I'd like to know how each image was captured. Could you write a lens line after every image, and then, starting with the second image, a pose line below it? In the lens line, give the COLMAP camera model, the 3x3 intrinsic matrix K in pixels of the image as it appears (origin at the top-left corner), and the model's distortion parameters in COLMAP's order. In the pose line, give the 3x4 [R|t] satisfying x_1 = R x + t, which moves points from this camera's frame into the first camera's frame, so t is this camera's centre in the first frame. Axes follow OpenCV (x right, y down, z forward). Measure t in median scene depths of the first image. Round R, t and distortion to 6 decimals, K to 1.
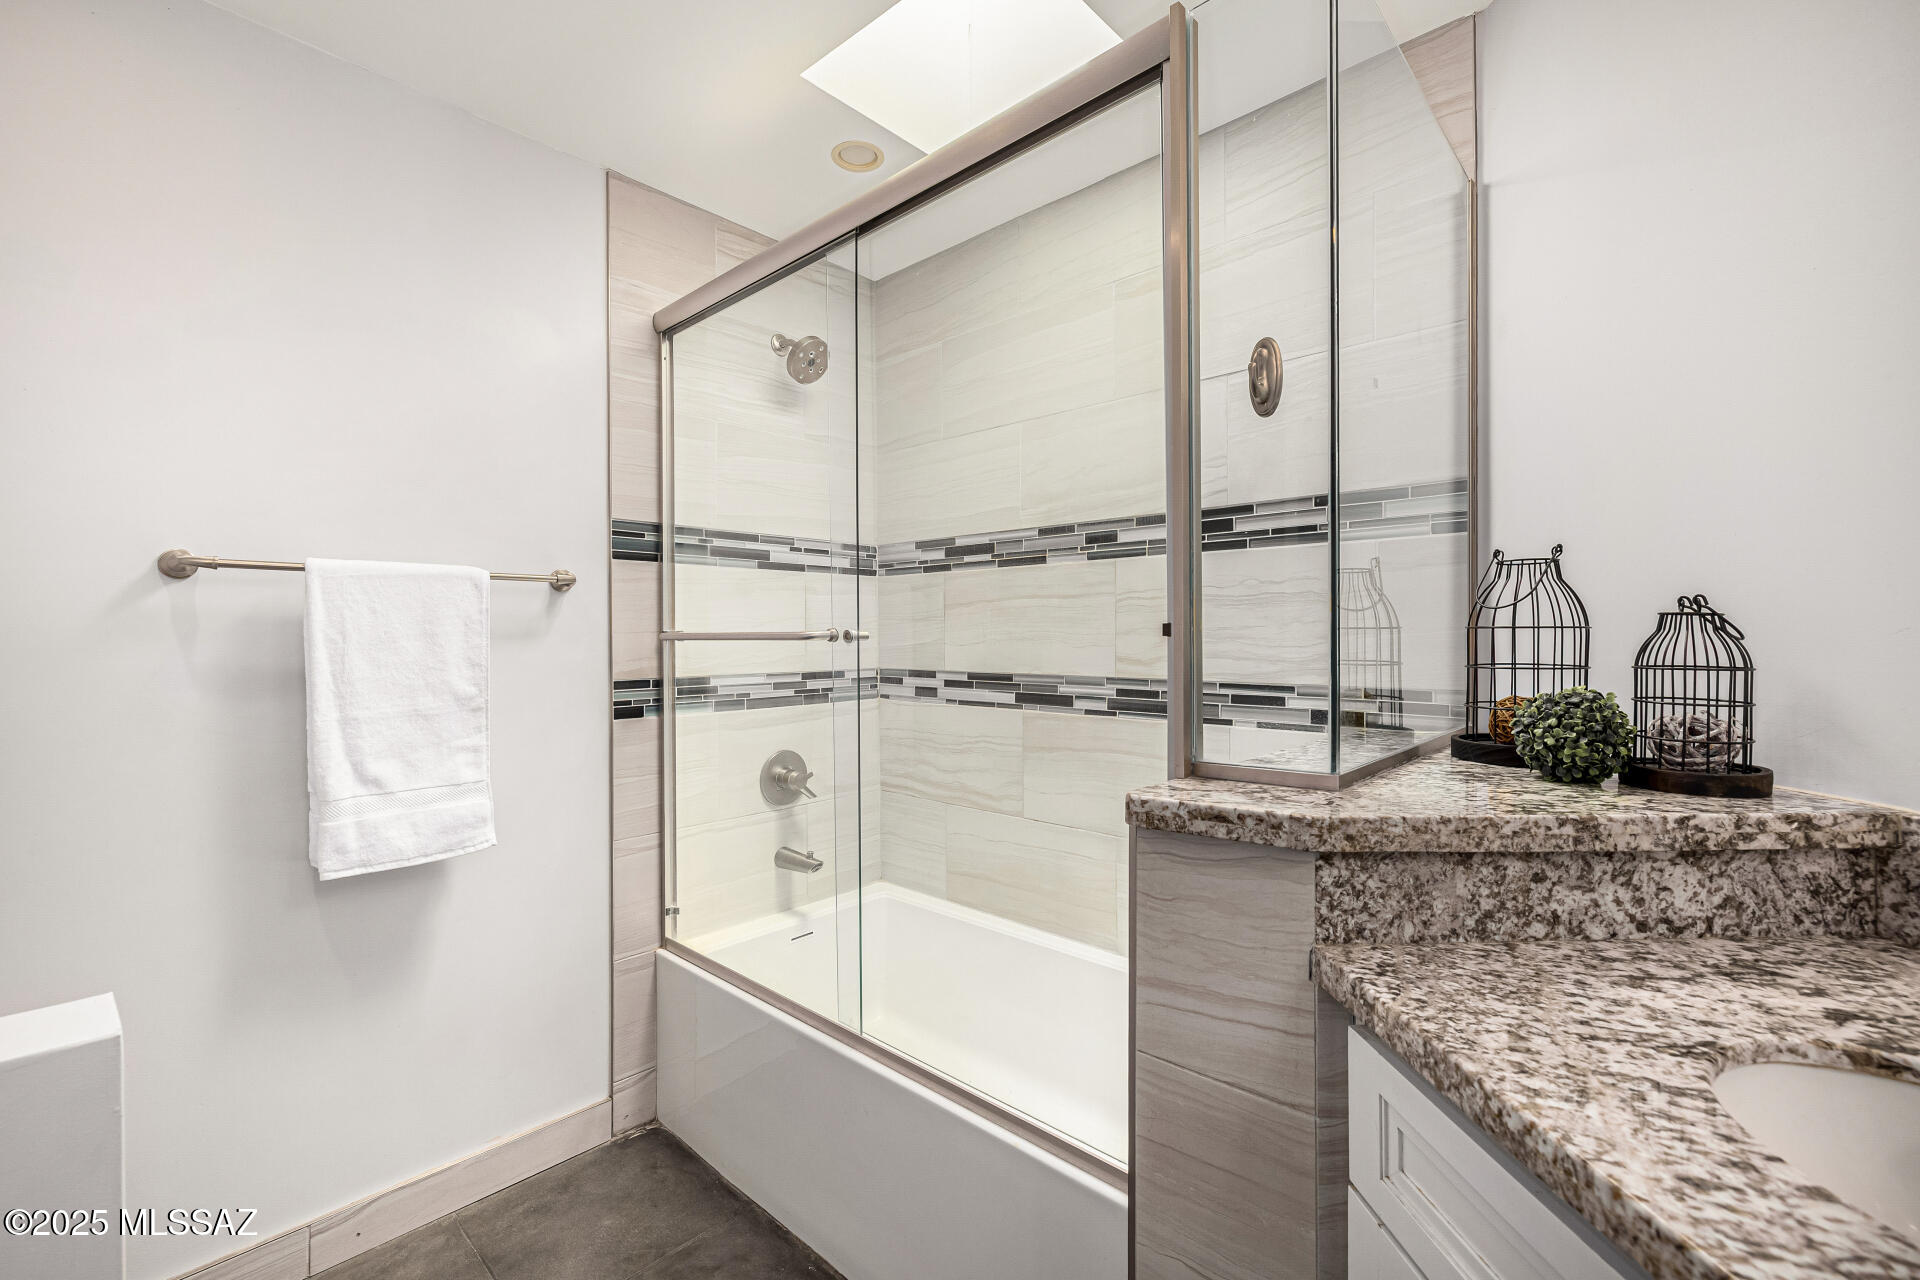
lens RADIAL K [[812.9, 0, 938.0], [0, 812.9, 635.7], [0, 0, 1]] dist [0.002193, -0.000282]
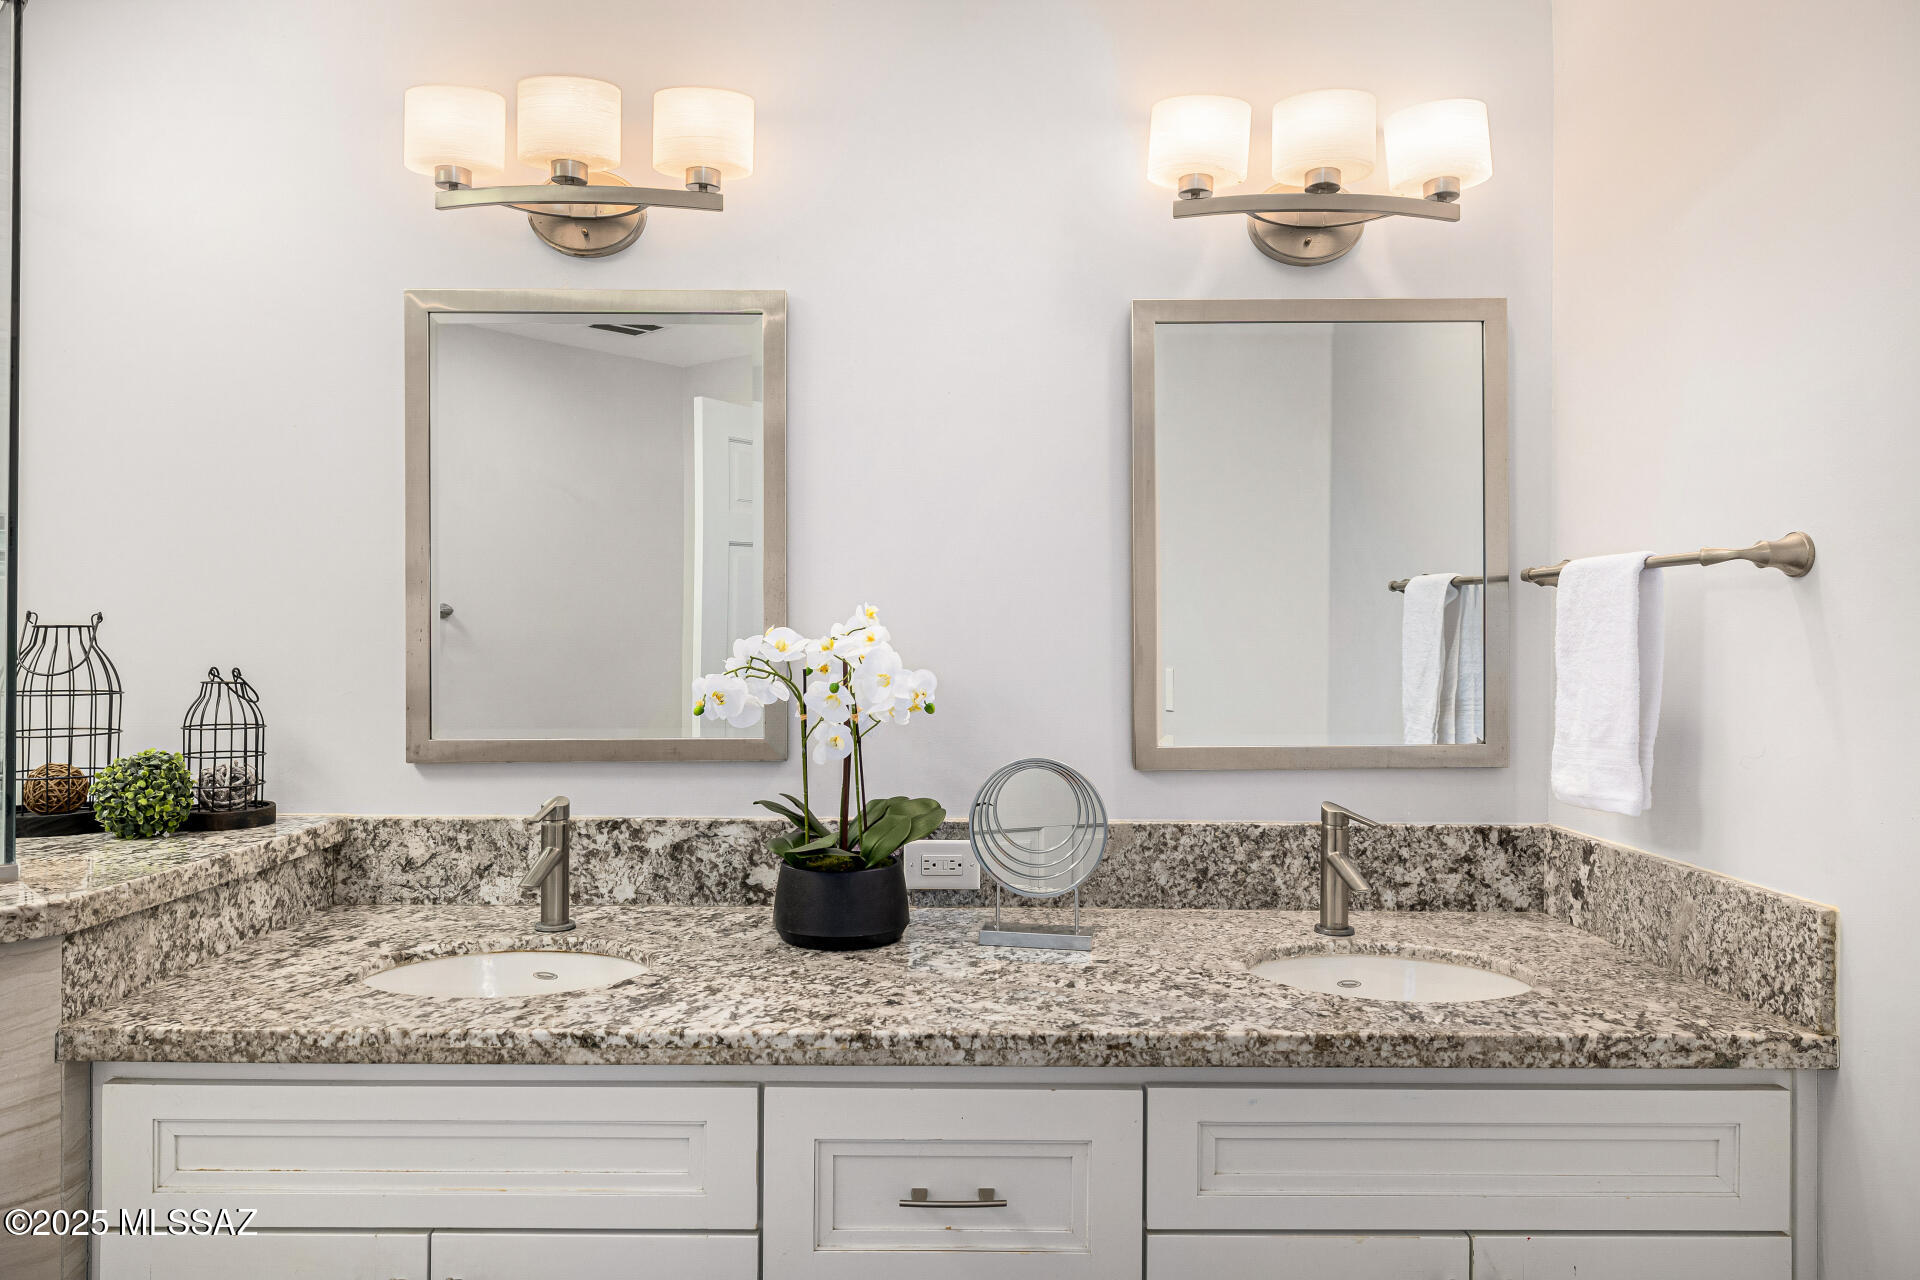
lens RADIAL K [[1245.8, 0, 960.0], [0, 1245.8, 640.0], [0, 0, 1]] dist [0.006295, 0.000015]
pose [[0.013712, 0.002427, 0.999903, -1.080839], [-0.004384, 0.999988, -0.002367, -0.105554], [-0.999896, -0.004351, 0.013722, -0.148820]]
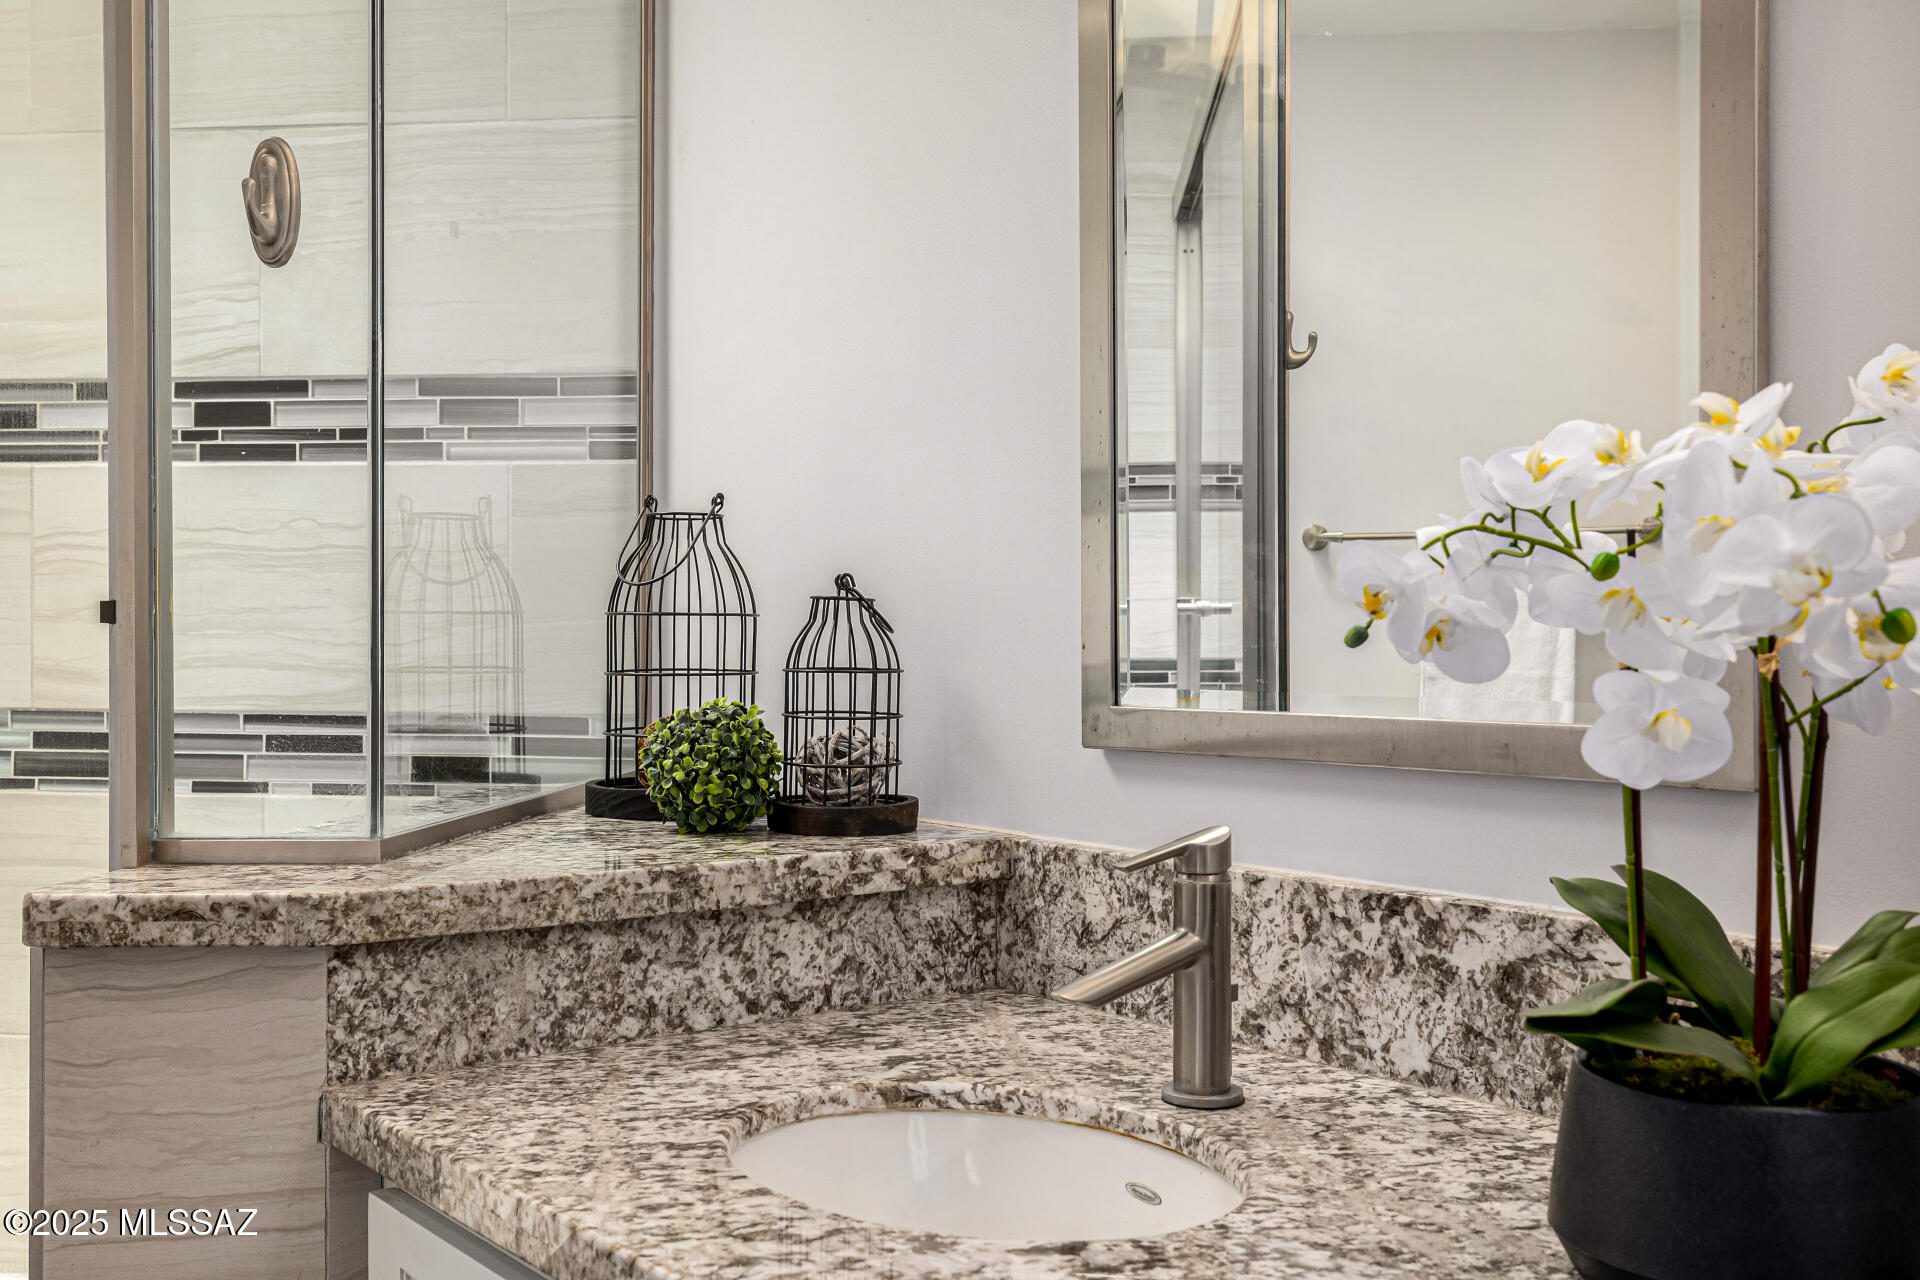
lens RADIAL K [[1909.6, 0, 943.3], [0, 1909.6, 652.0], [0, 0, 1]] dist [0.004970, 0.004086]
pose [[0.799883, -0.001879, 0.600153, -0.070383], [-0.006675, 0.999905, 0.012027, 0.000865], [-0.600119, -0.013626, 0.799795, -0.543224]]
